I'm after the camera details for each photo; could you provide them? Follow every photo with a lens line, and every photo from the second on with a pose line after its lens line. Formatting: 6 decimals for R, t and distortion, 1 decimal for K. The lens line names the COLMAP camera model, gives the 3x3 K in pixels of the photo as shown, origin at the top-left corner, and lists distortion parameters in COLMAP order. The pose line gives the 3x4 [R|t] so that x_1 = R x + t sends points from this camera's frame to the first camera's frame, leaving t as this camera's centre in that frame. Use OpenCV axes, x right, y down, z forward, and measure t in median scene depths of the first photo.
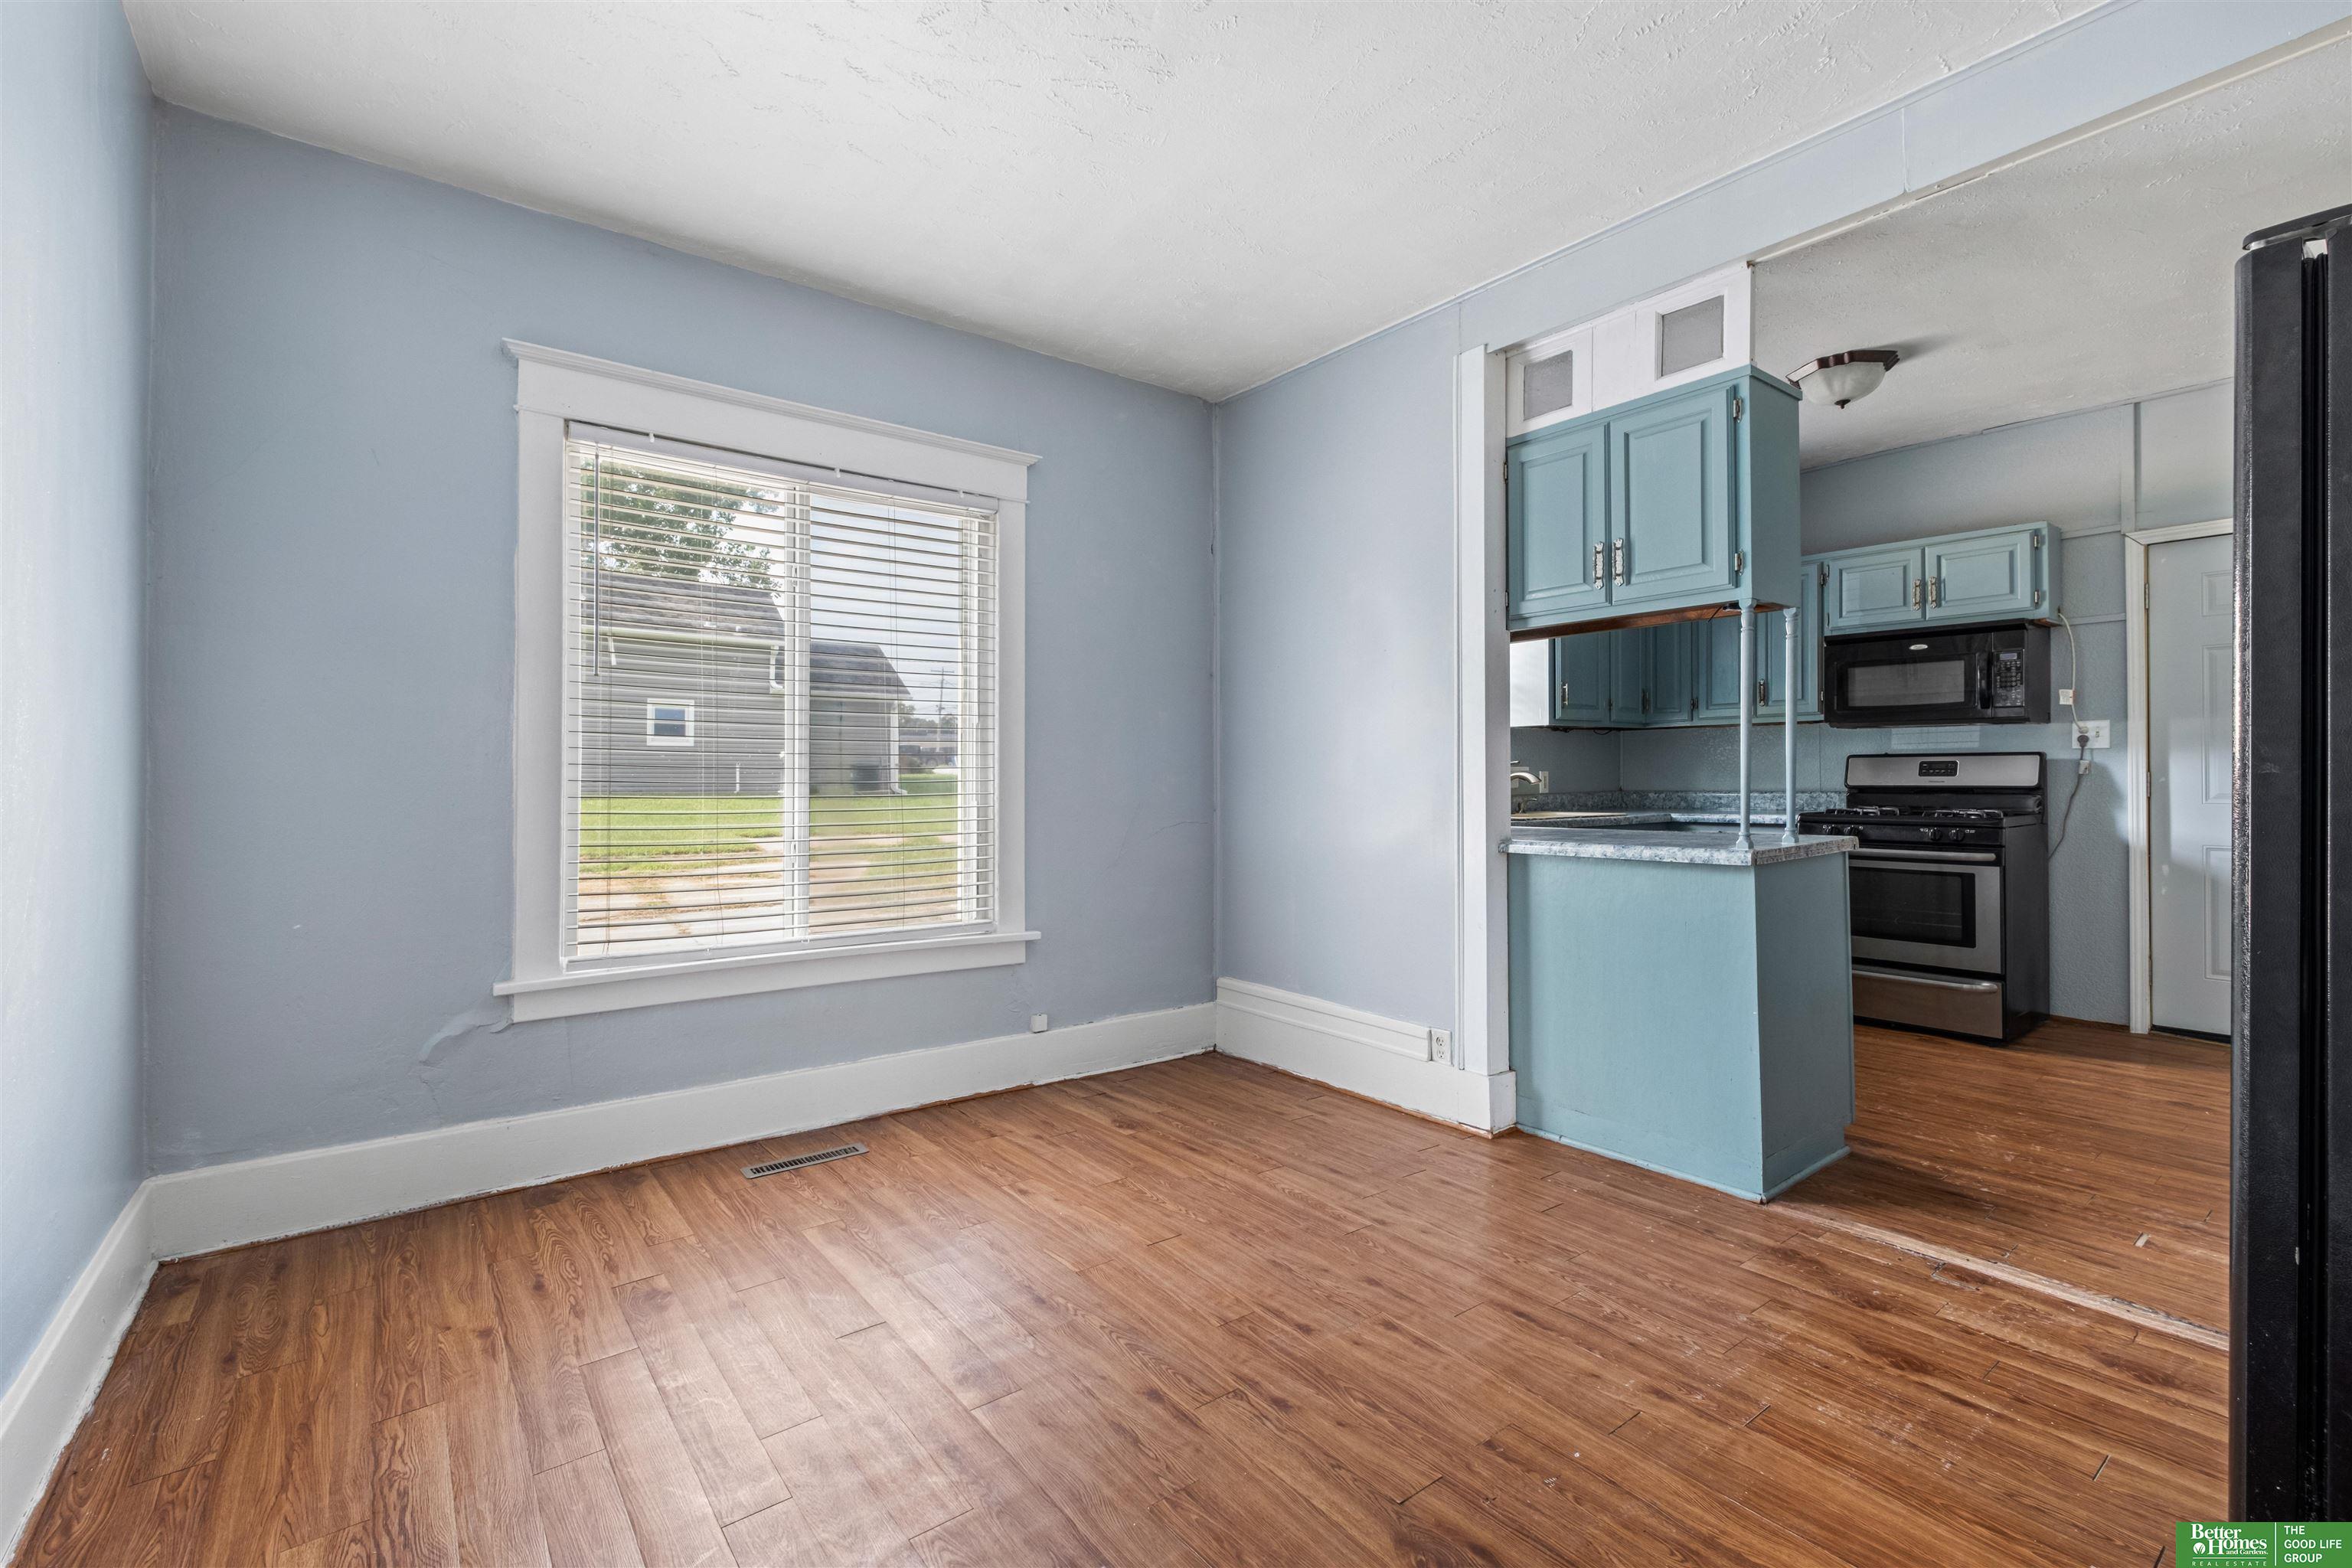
lens RADIAL K [[1019.5, 0, 1181.9], [0, 1019.5, 774.2], [0, 0, 1]] dist [0.003932, -0.001141]
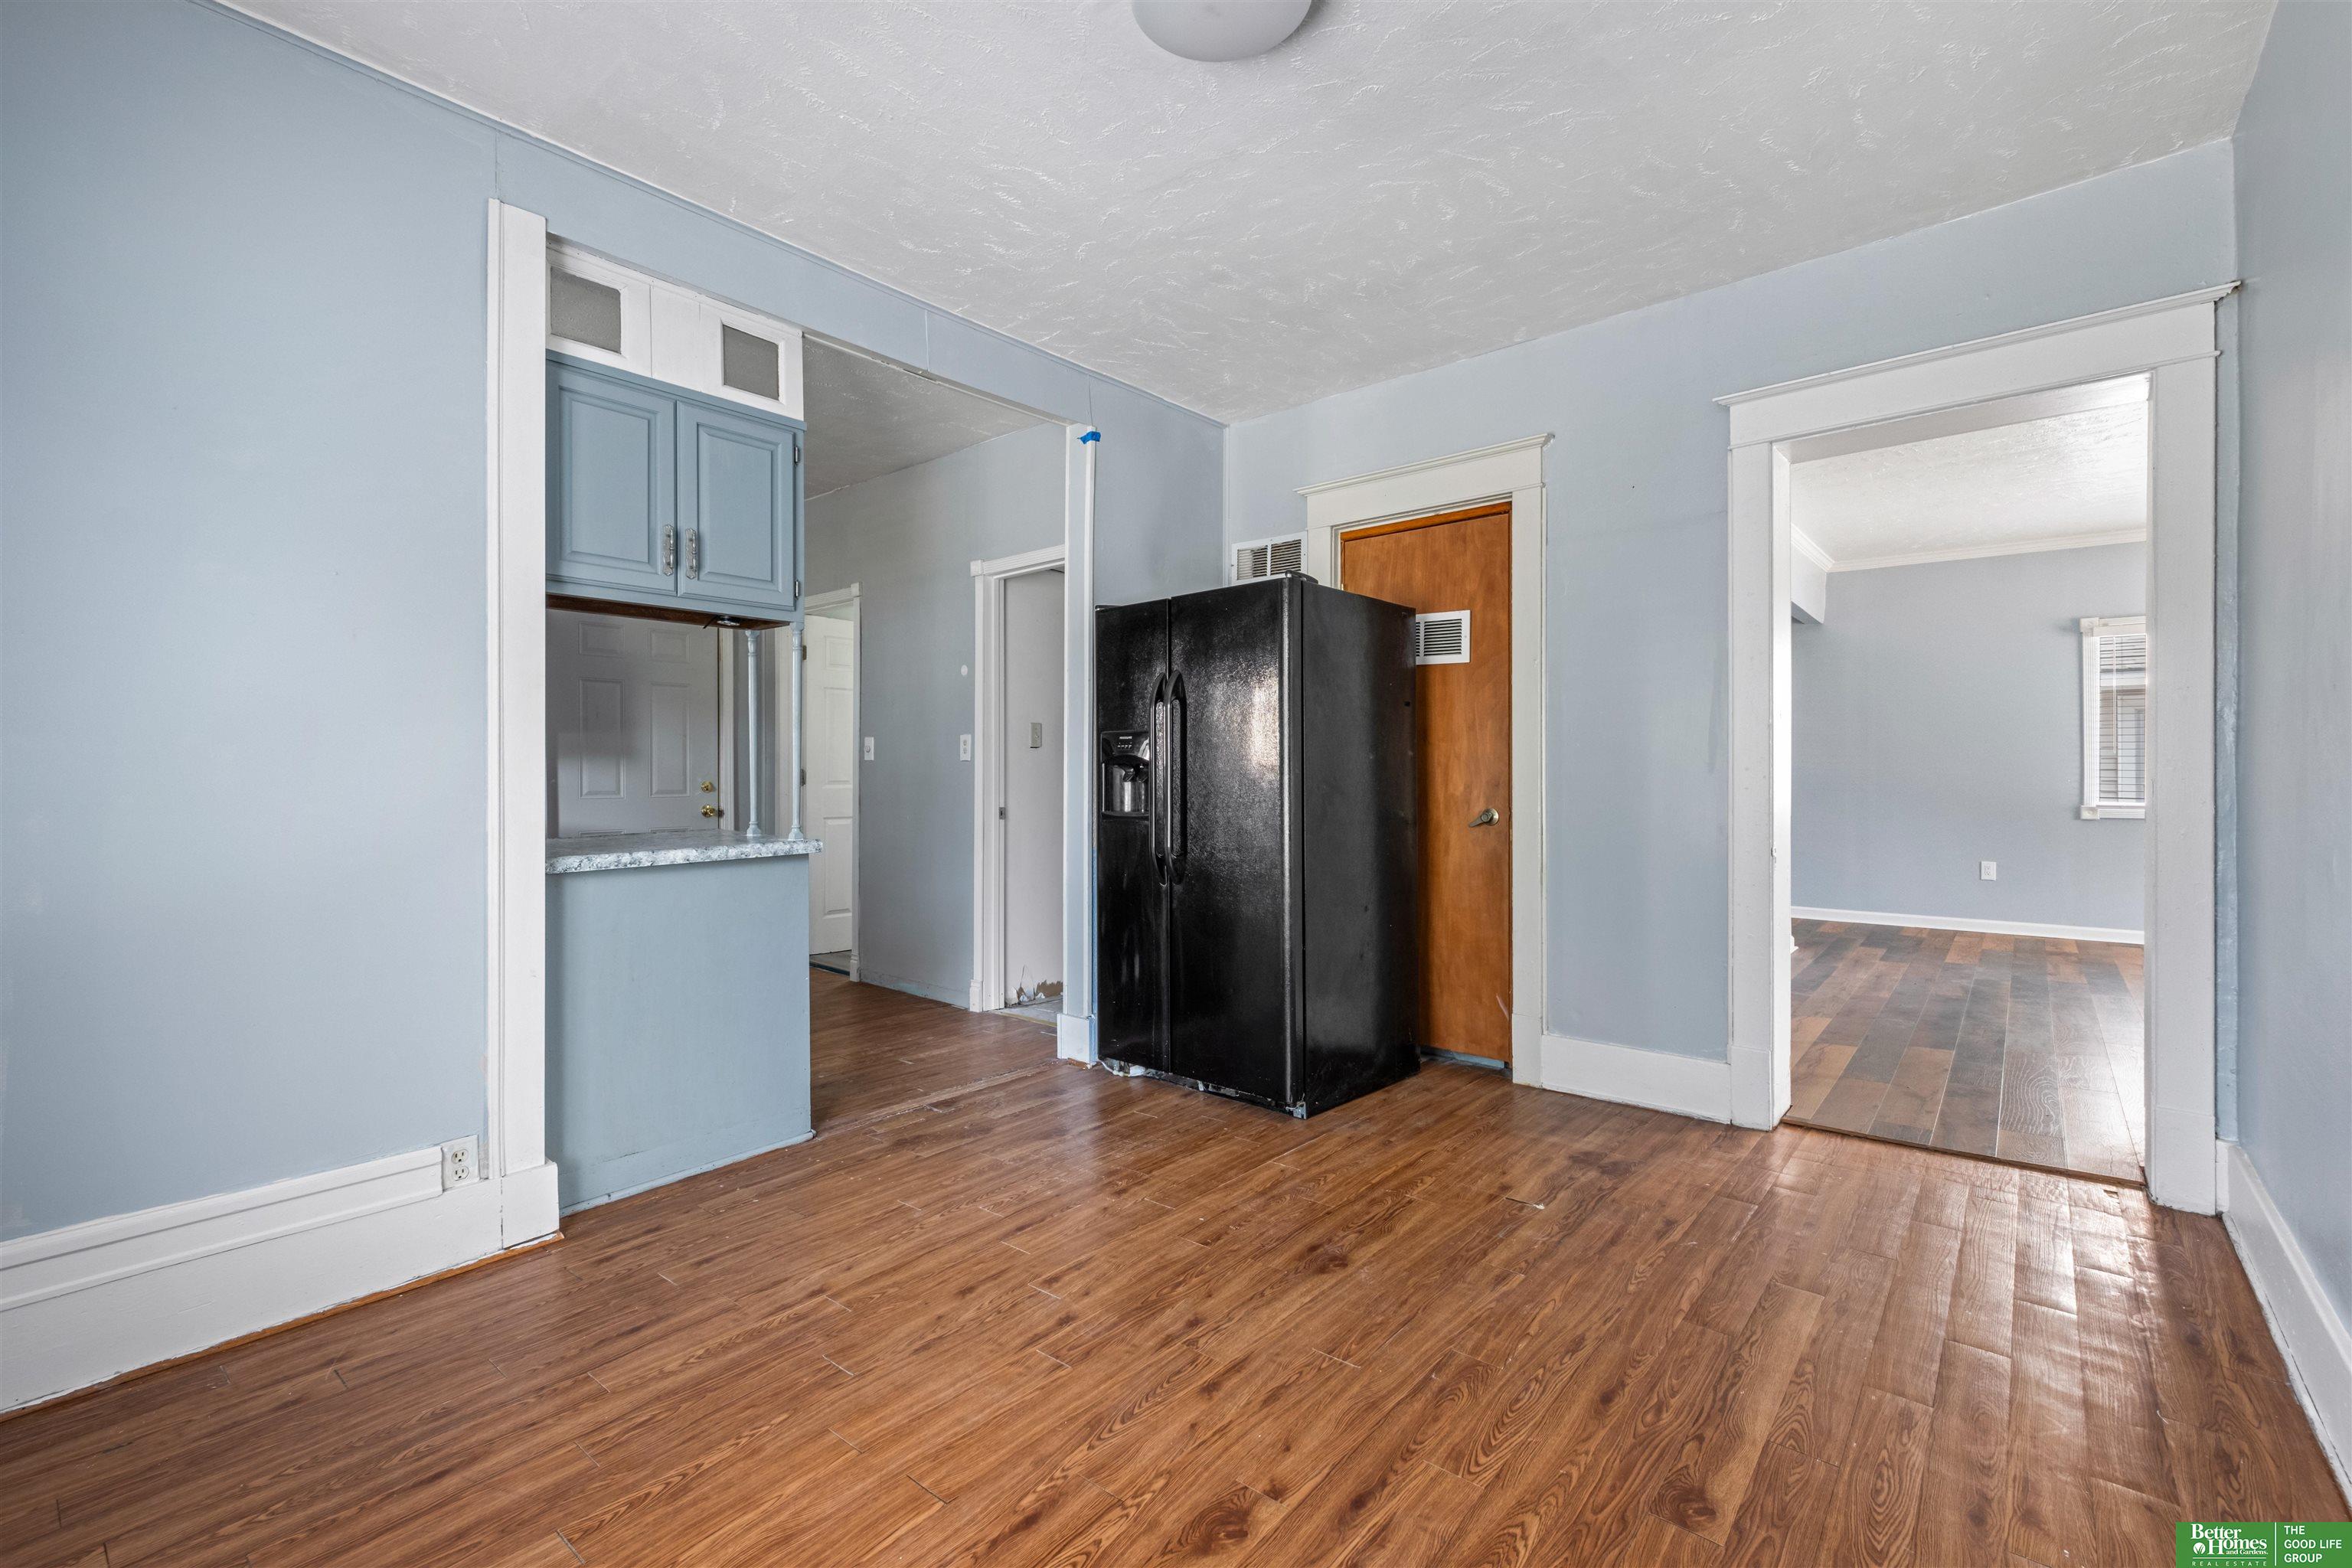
lens RADIAL K [[1019.5, 0, 1177.1], [0, 1019.5, 781.9], [0, 0, 1]] dist [0.003932, -0.001141]
pose [[-0.214608, -0.002106, 0.976698, -0.909711], [0.001815, 0.999995, 0.002555, 0.007587], [-0.976699, 0.002321, -0.214603, 1.132997]]
